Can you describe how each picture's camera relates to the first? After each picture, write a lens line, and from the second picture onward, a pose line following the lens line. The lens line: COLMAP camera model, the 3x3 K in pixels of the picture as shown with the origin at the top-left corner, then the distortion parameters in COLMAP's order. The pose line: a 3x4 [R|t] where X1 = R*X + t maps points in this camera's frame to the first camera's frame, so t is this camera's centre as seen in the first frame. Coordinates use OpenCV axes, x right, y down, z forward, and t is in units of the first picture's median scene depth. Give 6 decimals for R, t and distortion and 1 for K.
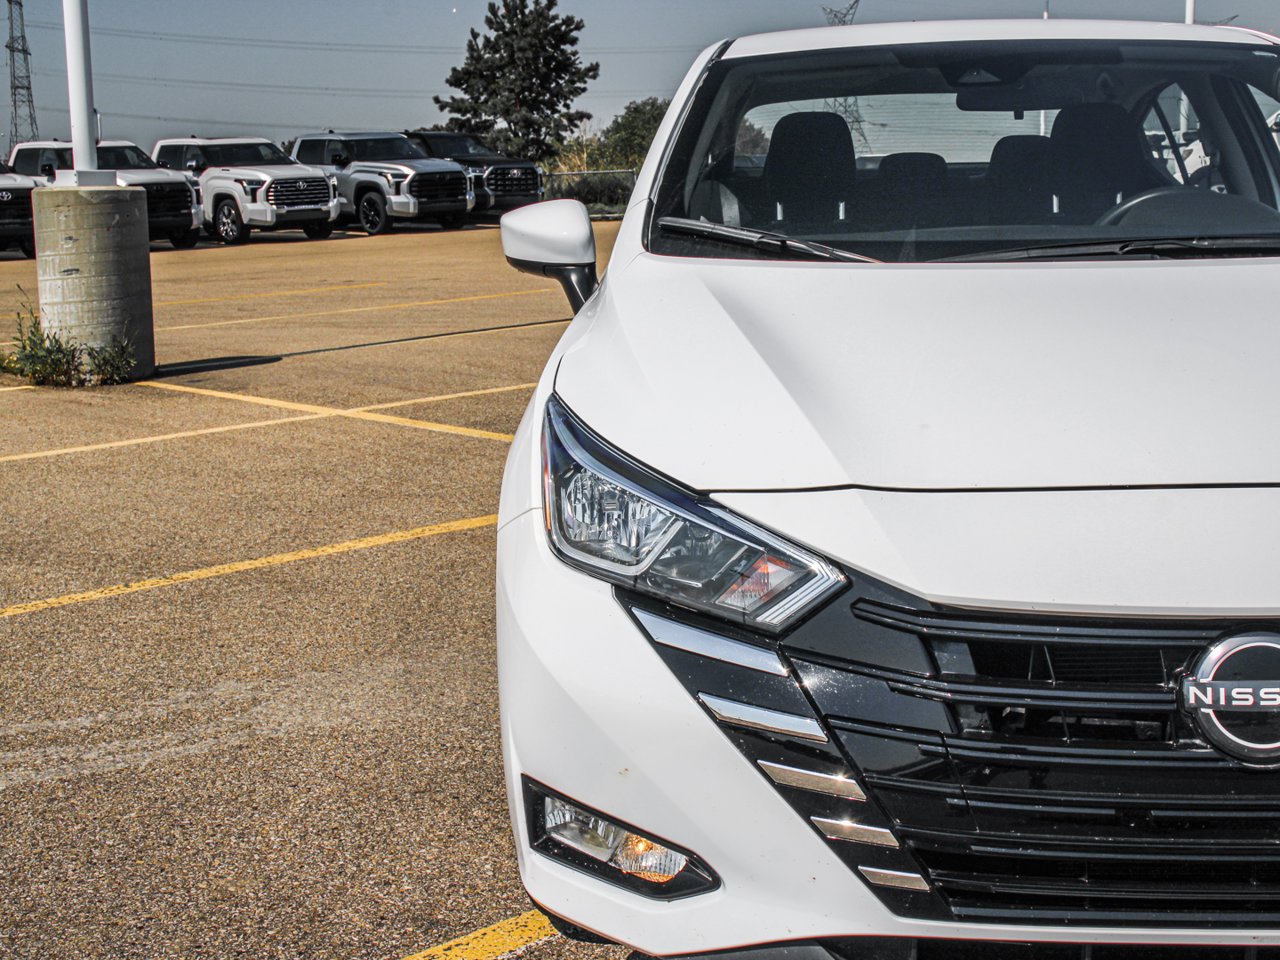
lens RADIAL K [[1732.3, 0, 645.1], [0, 1732.3, 442.8], [0, 0, 1]] dist [0.008702, 0.079220]
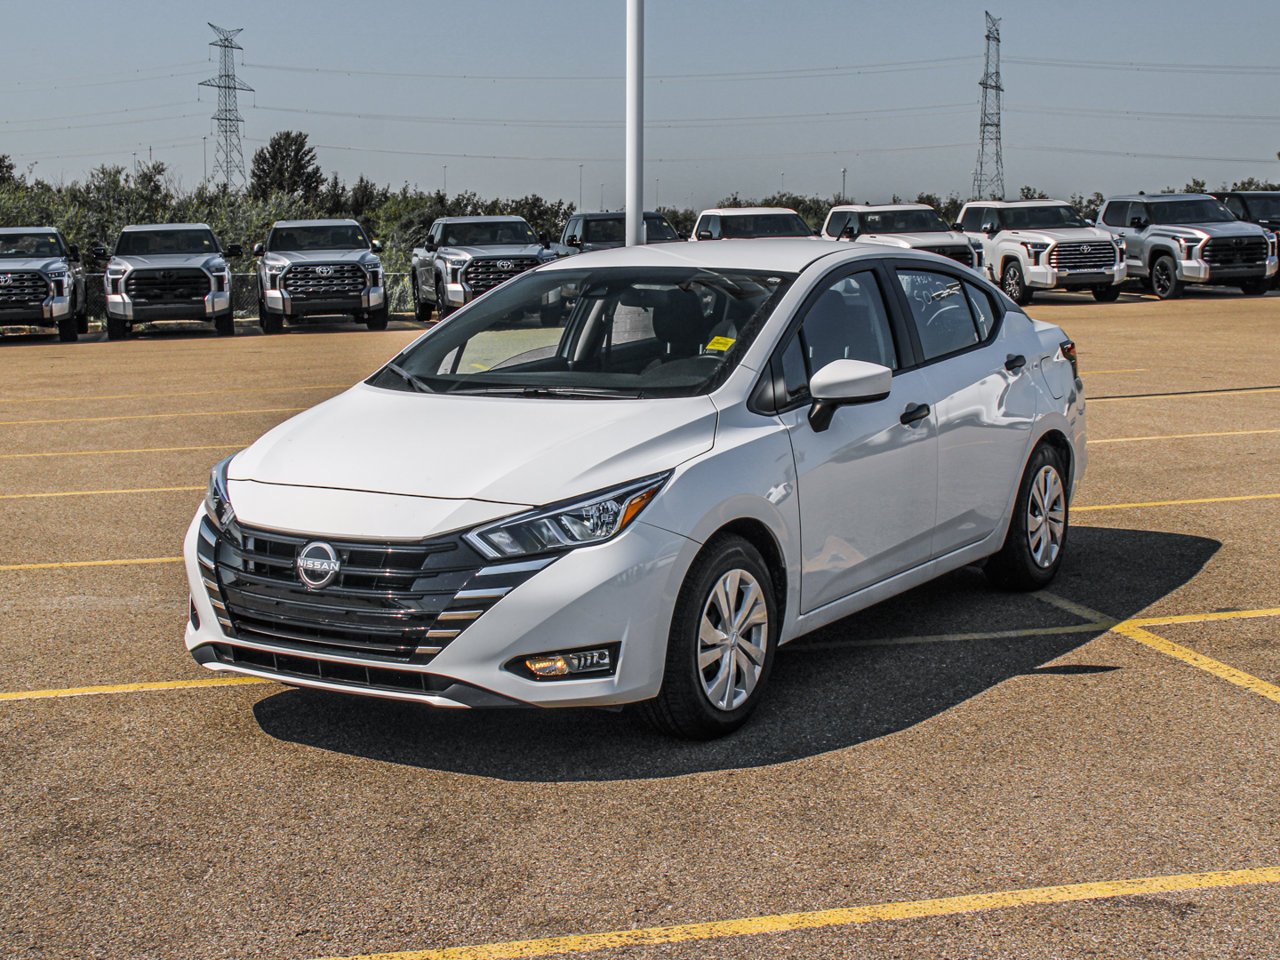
lens RADIAL K [[1865.5, 0, 675.9], [0, 1865.5, 480.0], [0, 0, 1]] dist [-0.006940, 0.078134]
pose [[0.878503, 0.076308, -0.471604, 0.369670], [-0.082440, 0.996566, 0.007682, -0.009630], [0.470571, 0.032130, 0.881777, -0.213984]]
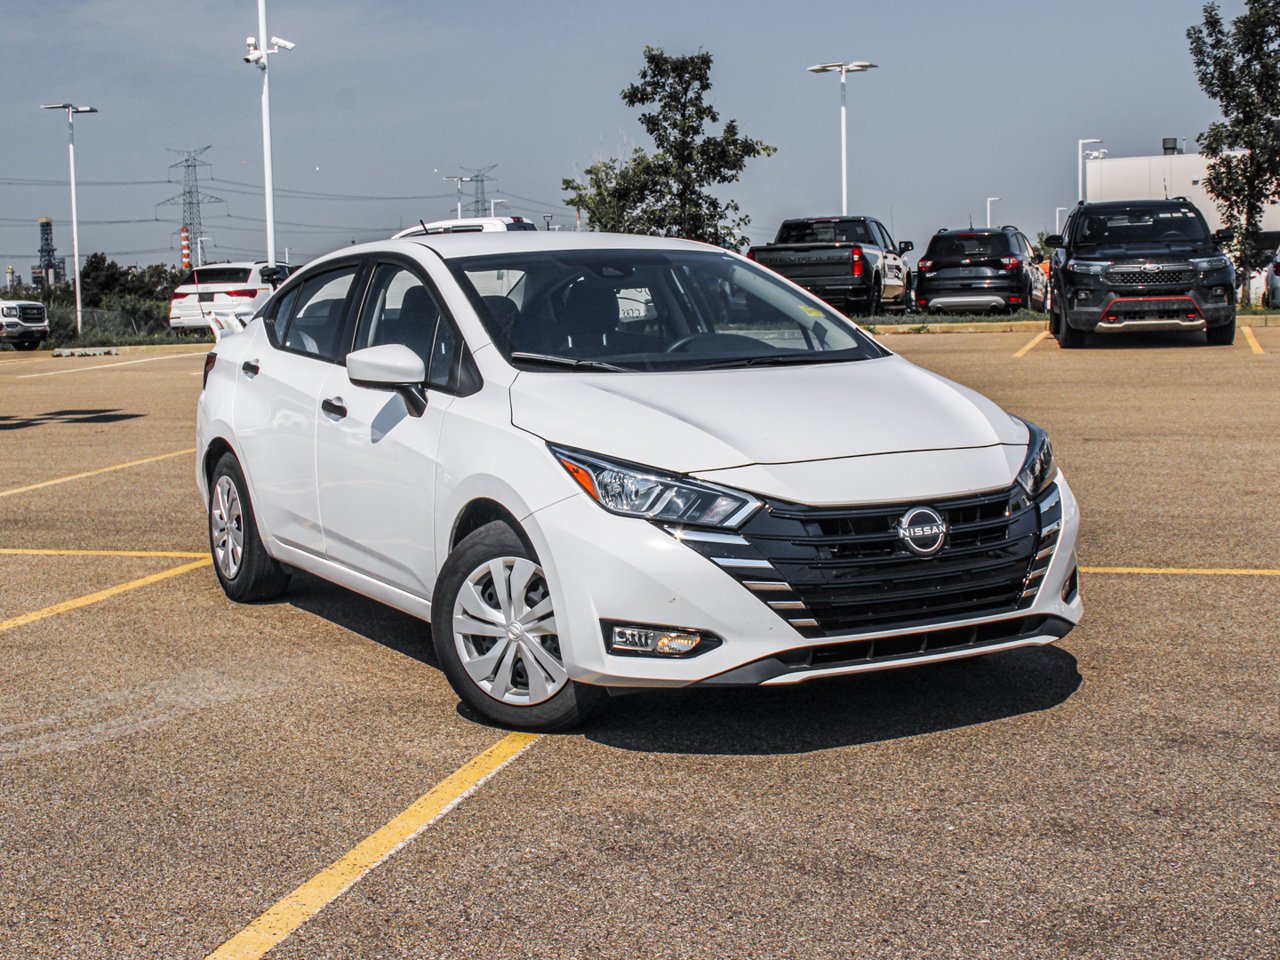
lens RADIAL K [[1812.4, 0, 640.3], [0, 1812.4, 314.7], [0, 0, 1]] dist [0.006911, 0.025465]
pose [[0.856133, -0.012370, 0.516607, -0.225084], [0.088709, 0.988391, -0.123343, 0.020273], [-0.509084, 0.151426, 0.847292, -0.179833]]
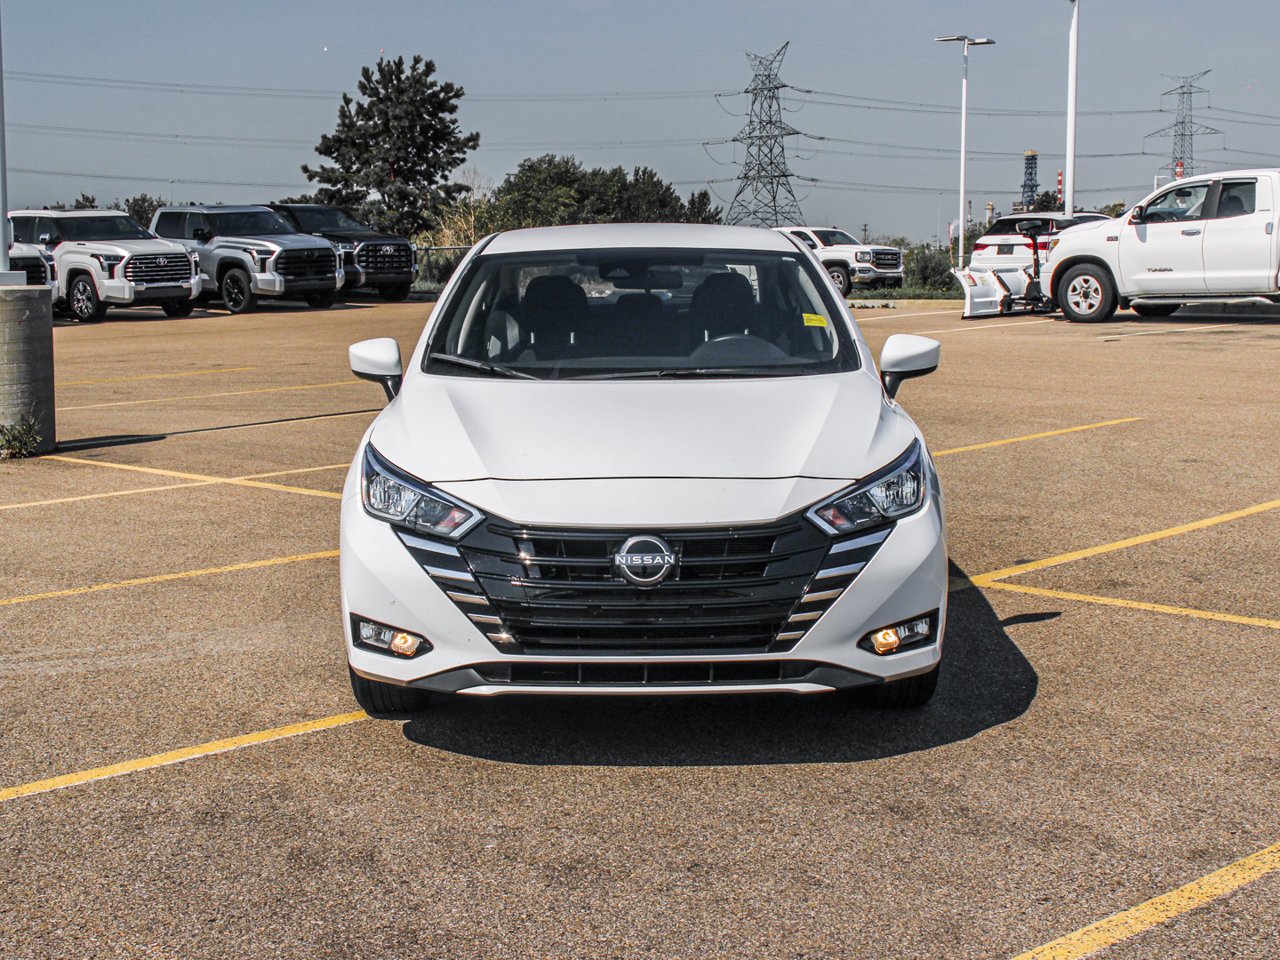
lens RADIAL K [[1966.1, 0, 660.7], [0, 1966.1, 478.0], [0, 0, 1]] dist [-0.026730, 0.233655]
pose [[0.998063, 0.007344, 0.061770, 0.033128], [-0.005240, 0.999403, -0.034162, 0.020401], [-0.061984, 0.033772, 0.997506, -0.300593]]
